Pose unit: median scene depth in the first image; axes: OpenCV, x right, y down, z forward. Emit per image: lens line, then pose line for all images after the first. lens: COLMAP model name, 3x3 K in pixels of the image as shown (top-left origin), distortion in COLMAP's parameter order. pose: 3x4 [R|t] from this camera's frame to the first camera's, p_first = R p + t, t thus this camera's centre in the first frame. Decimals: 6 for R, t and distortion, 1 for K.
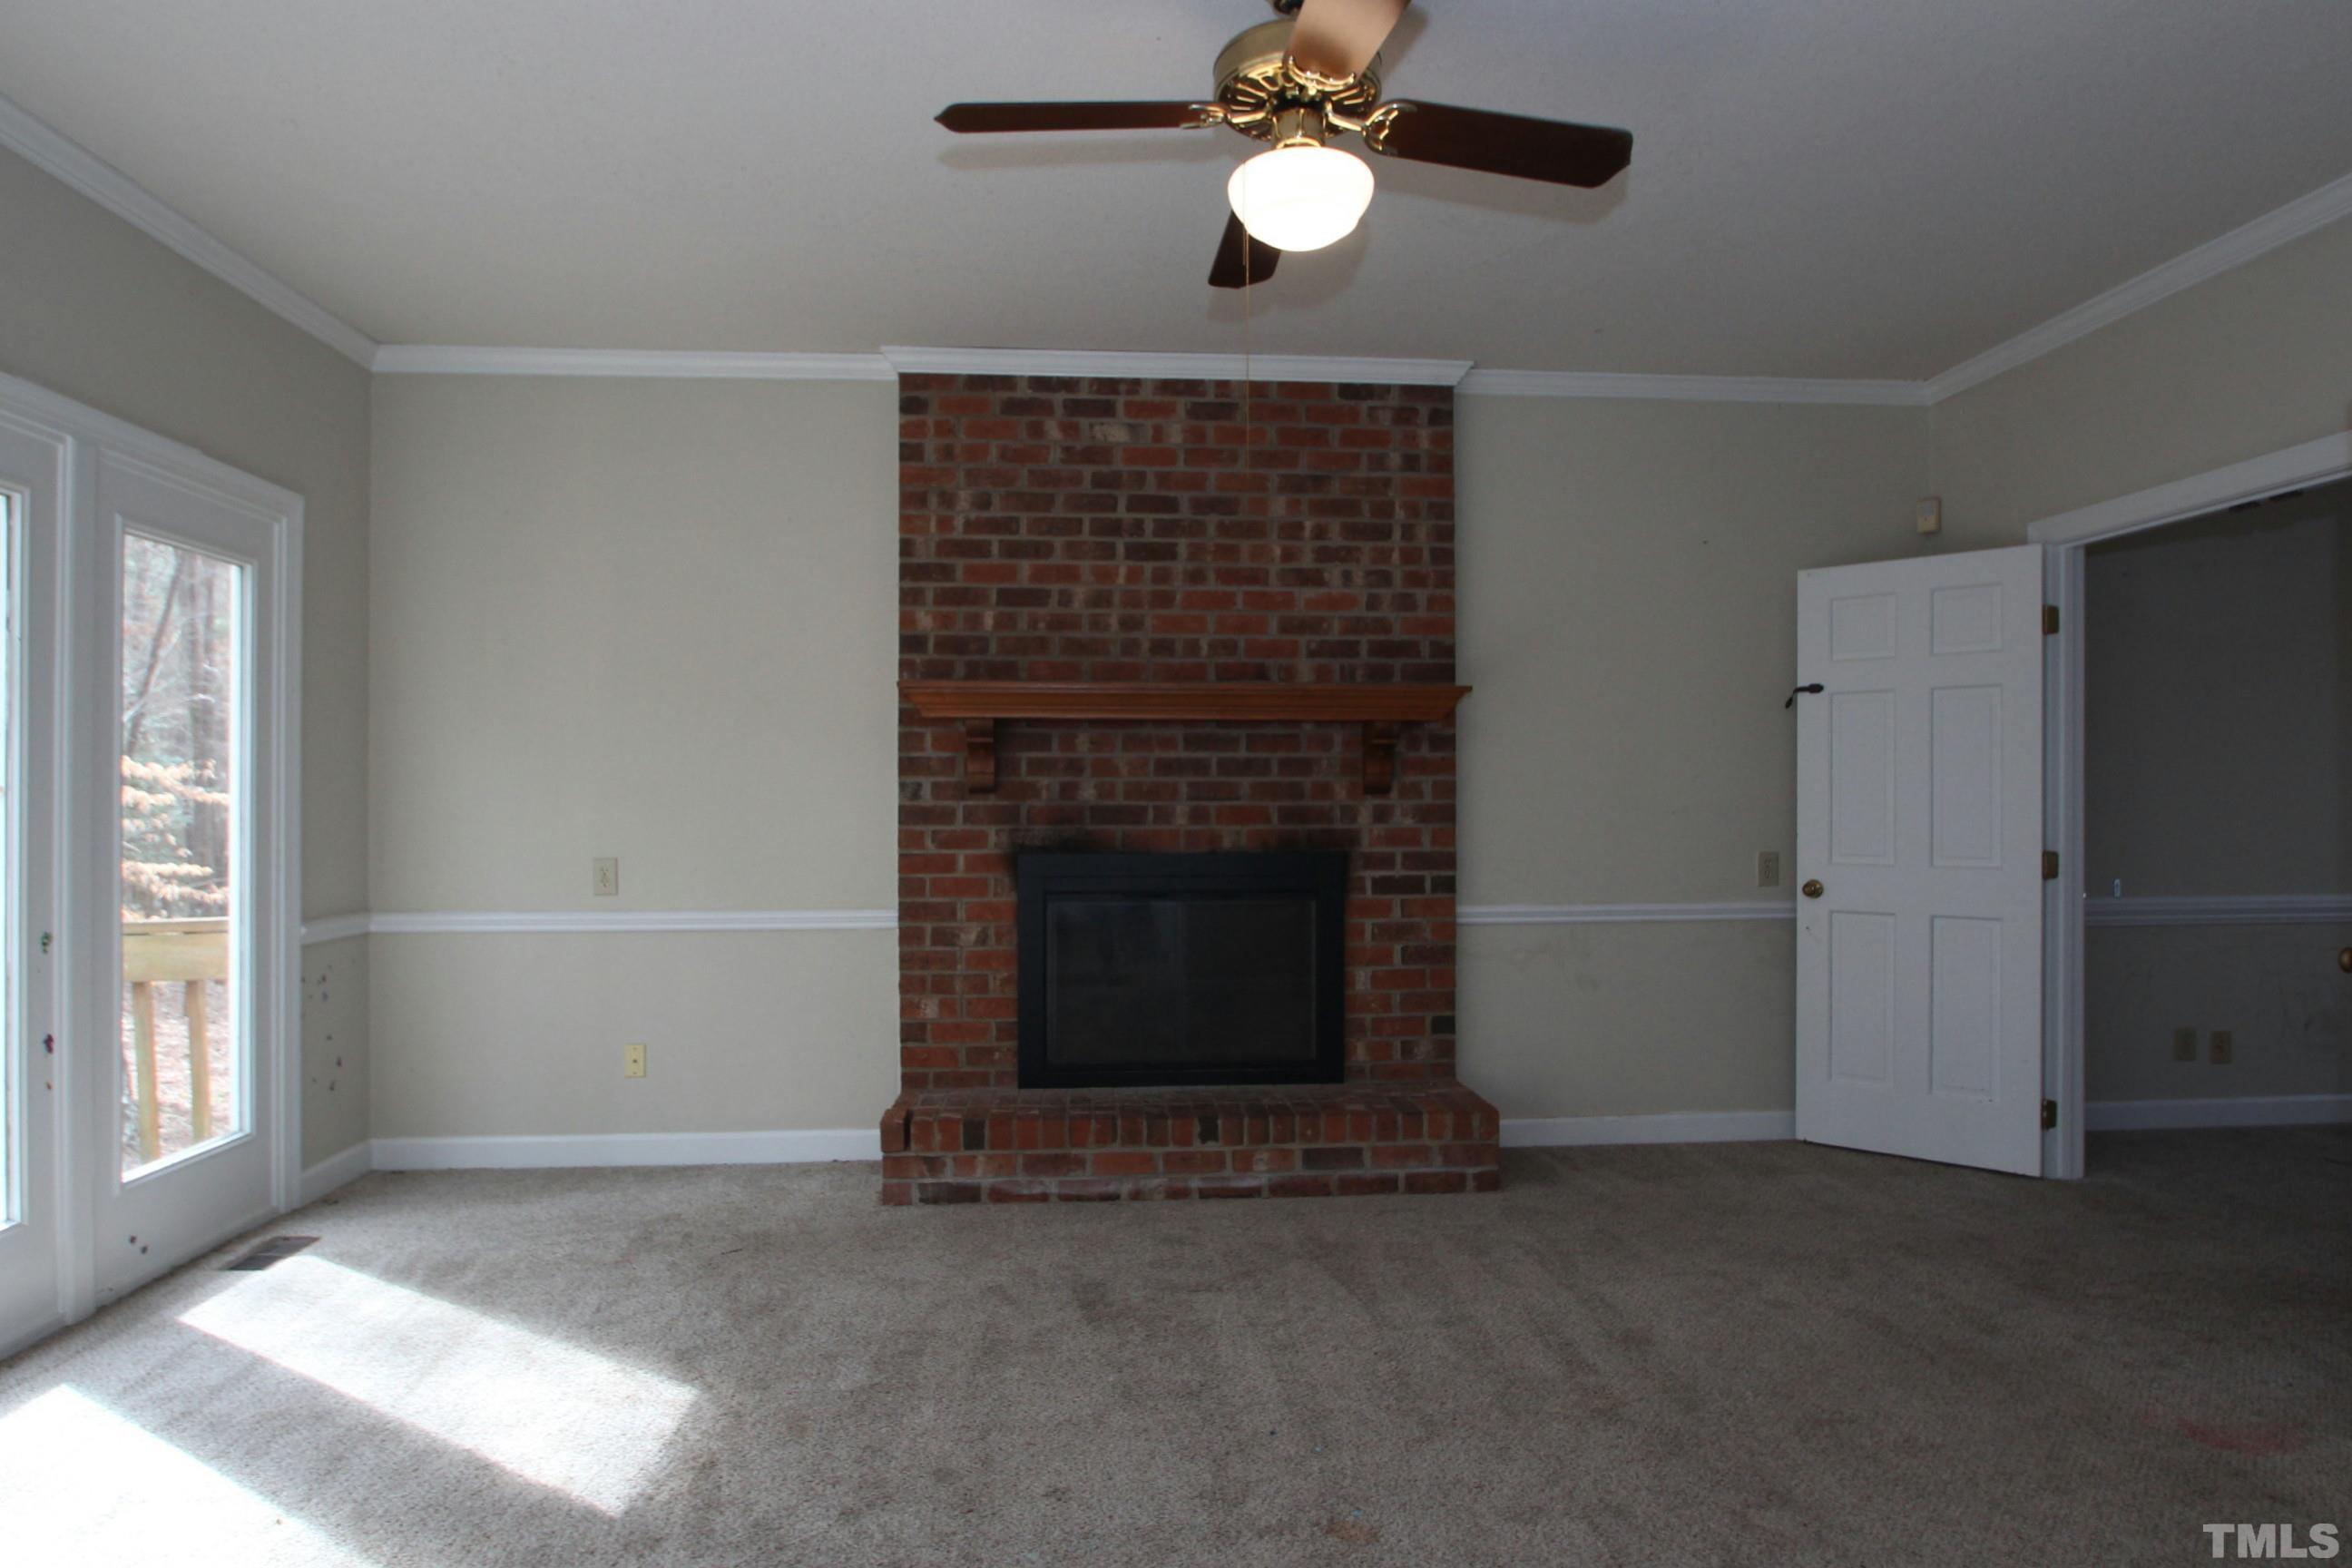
lens RADIAL K [[1401.6, 0, 1187.4], [0, 1401.6, 804.6], [0, 0, 1]] dist [-0.002126, -0.003418]
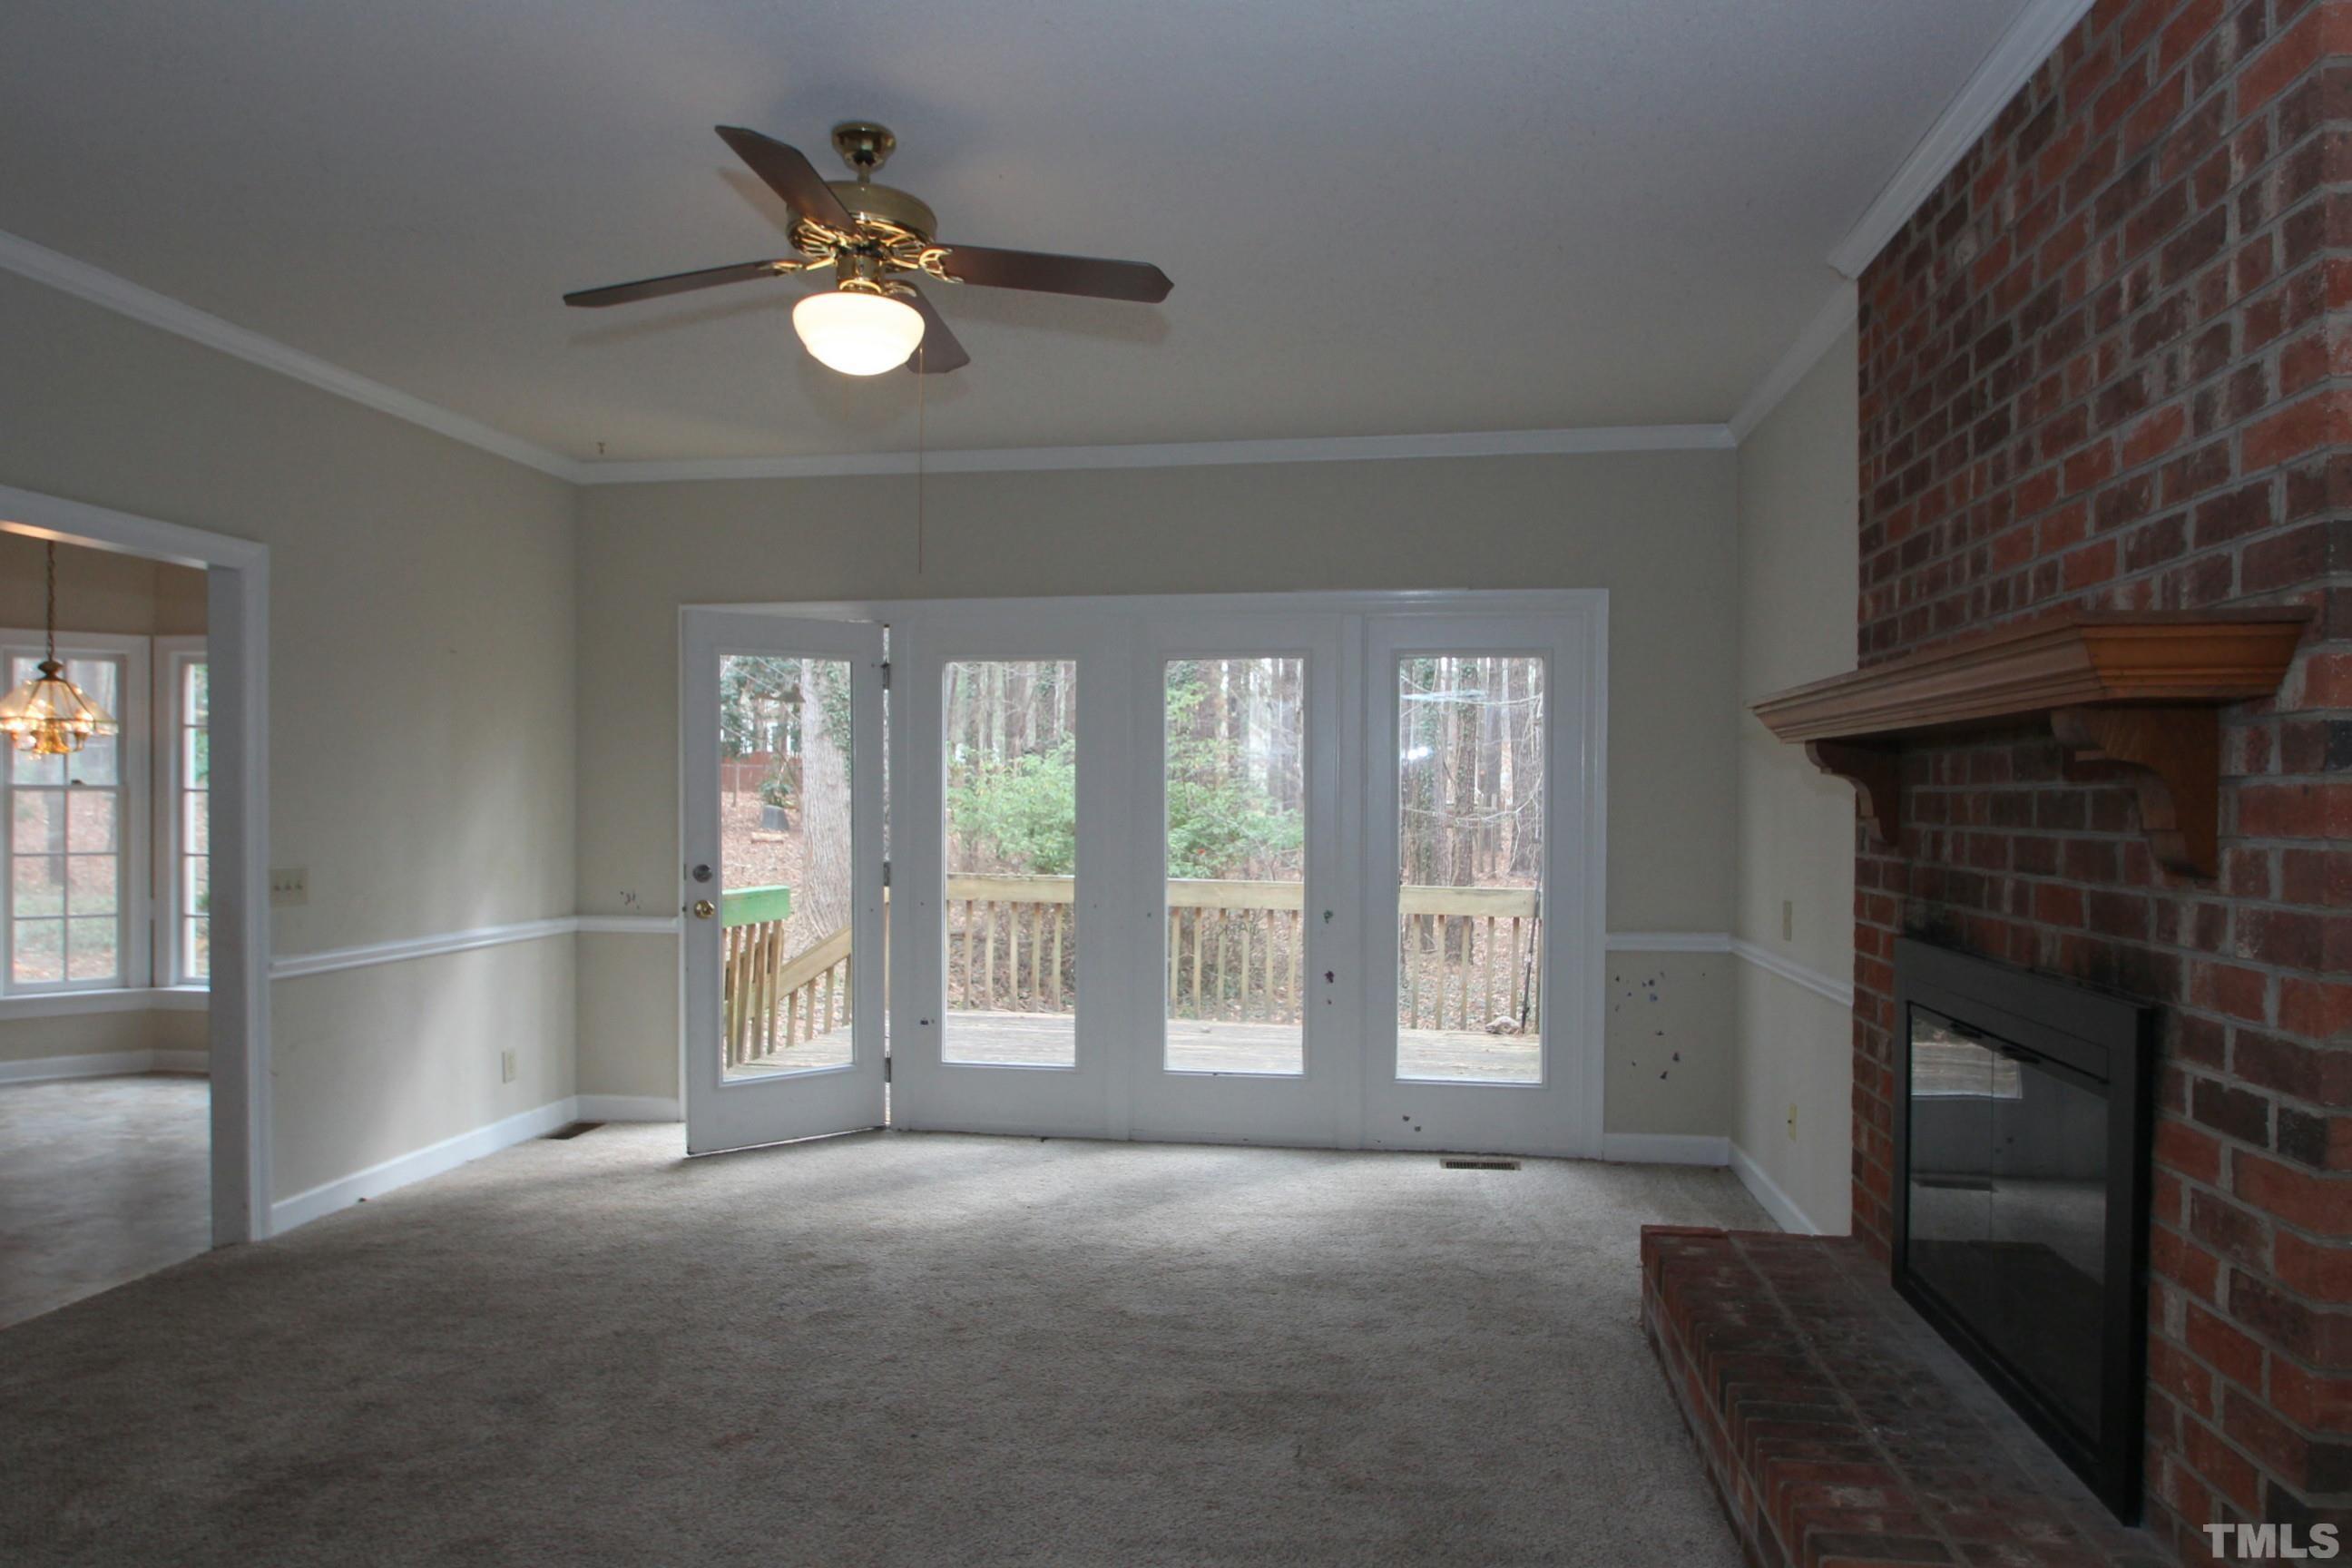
lens RADIAL K [[1462.1, 0, 1179.9], [0, 1462.1, 813.1], [0, 0, 1]] dist [0.004532, 0.000484]
pose [[-0.231286, 0.011334, -0.972820, 0.782683], [0.001206, 0.999935, 0.011363, -0.040083], [0.972885, 0.001455, -0.231284, 1.014519]]
